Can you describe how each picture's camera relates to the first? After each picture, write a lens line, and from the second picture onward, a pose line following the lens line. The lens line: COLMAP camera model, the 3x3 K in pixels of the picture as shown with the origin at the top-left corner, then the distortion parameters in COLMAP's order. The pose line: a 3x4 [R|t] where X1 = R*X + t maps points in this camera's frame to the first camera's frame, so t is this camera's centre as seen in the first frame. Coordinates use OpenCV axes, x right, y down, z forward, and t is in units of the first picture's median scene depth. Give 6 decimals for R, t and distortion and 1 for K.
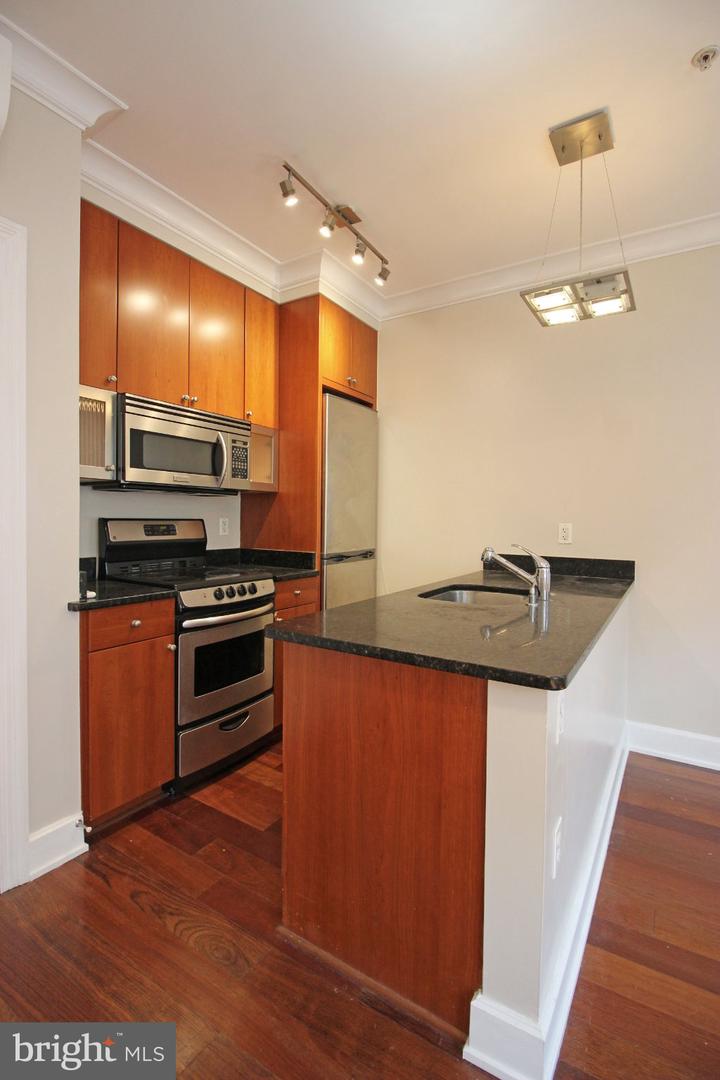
lens RADIAL K [[502.1, 0, 354.3], [0, 502.1, 529.7], [0, 0, 1]] dist [0.001992, -0.014335]
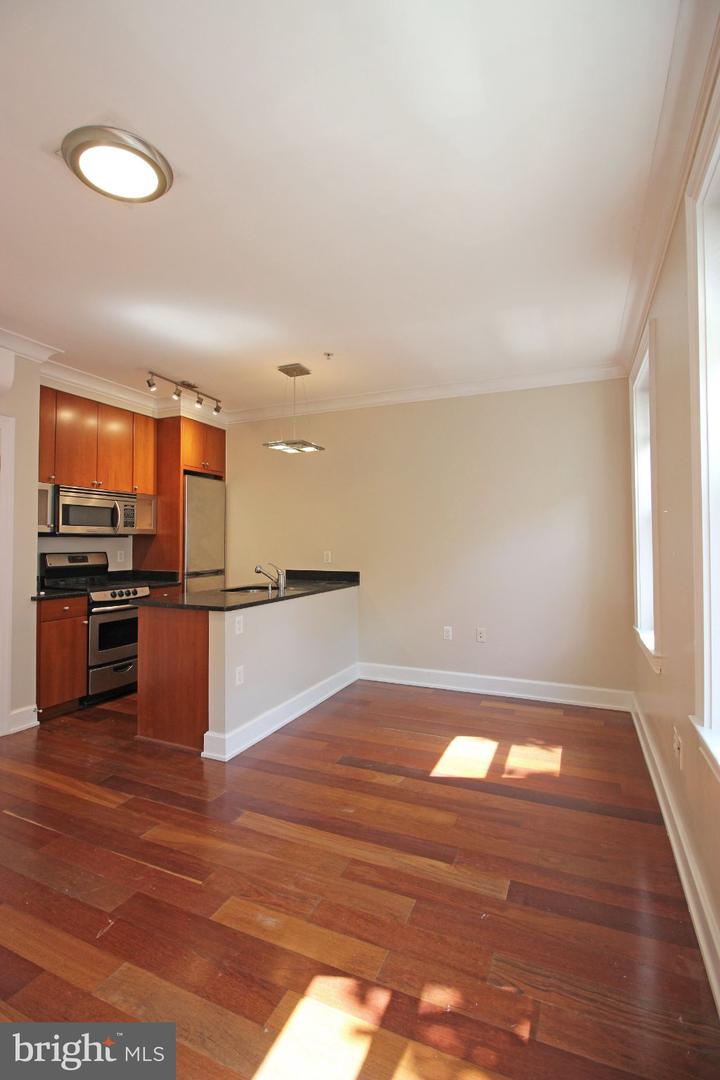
lens RADIAL K [[502.1, 0, 354.3], [0, 502.1, 529.7], [0, 0, 1]] dist [0.001992, -0.014335]
pose [[0.988877, -0.008752, 0.148477, 0.288857], [0.015955, 0.998749, -0.047388, -0.004218], [-0.147877, 0.049229, 0.987780, -0.830333]]
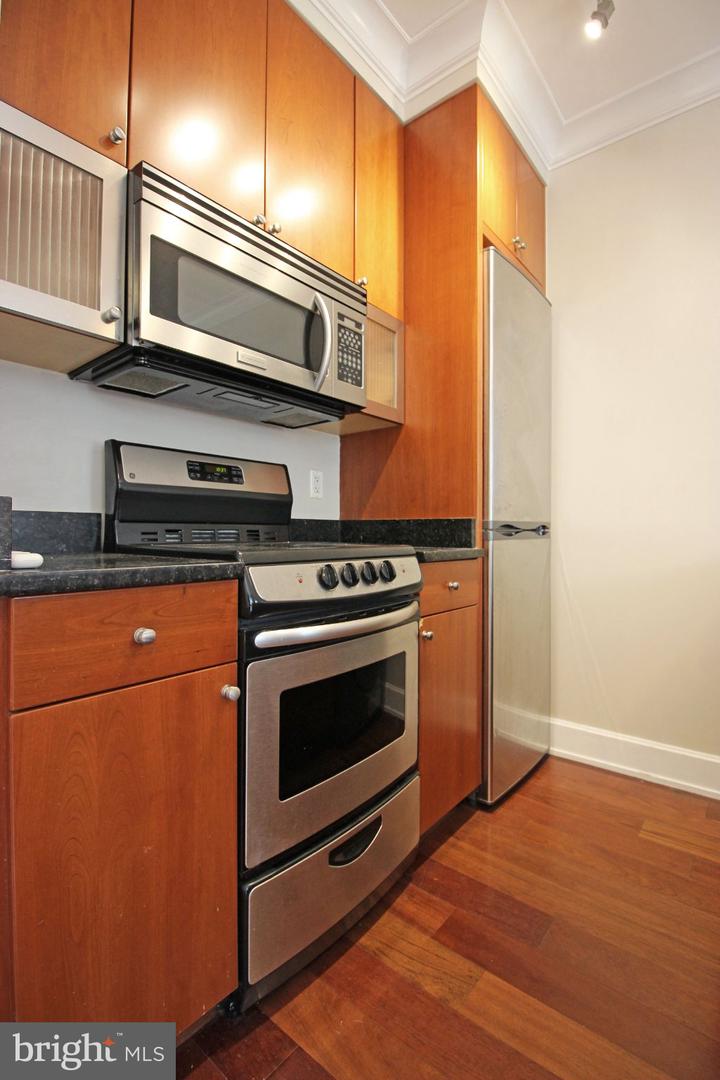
lens RADIAL K [[502.1, 0, 354.3], [0, 502.1, 529.7], [0, 0, 1]] dist [0.001992, -0.014335]
pose [[0.991897, -0.009323, -0.126698, -0.166587], [0.005530, 0.999527, -0.030259, 0.088435], [0.126921, 0.029313, 0.991480, 0.479177]]
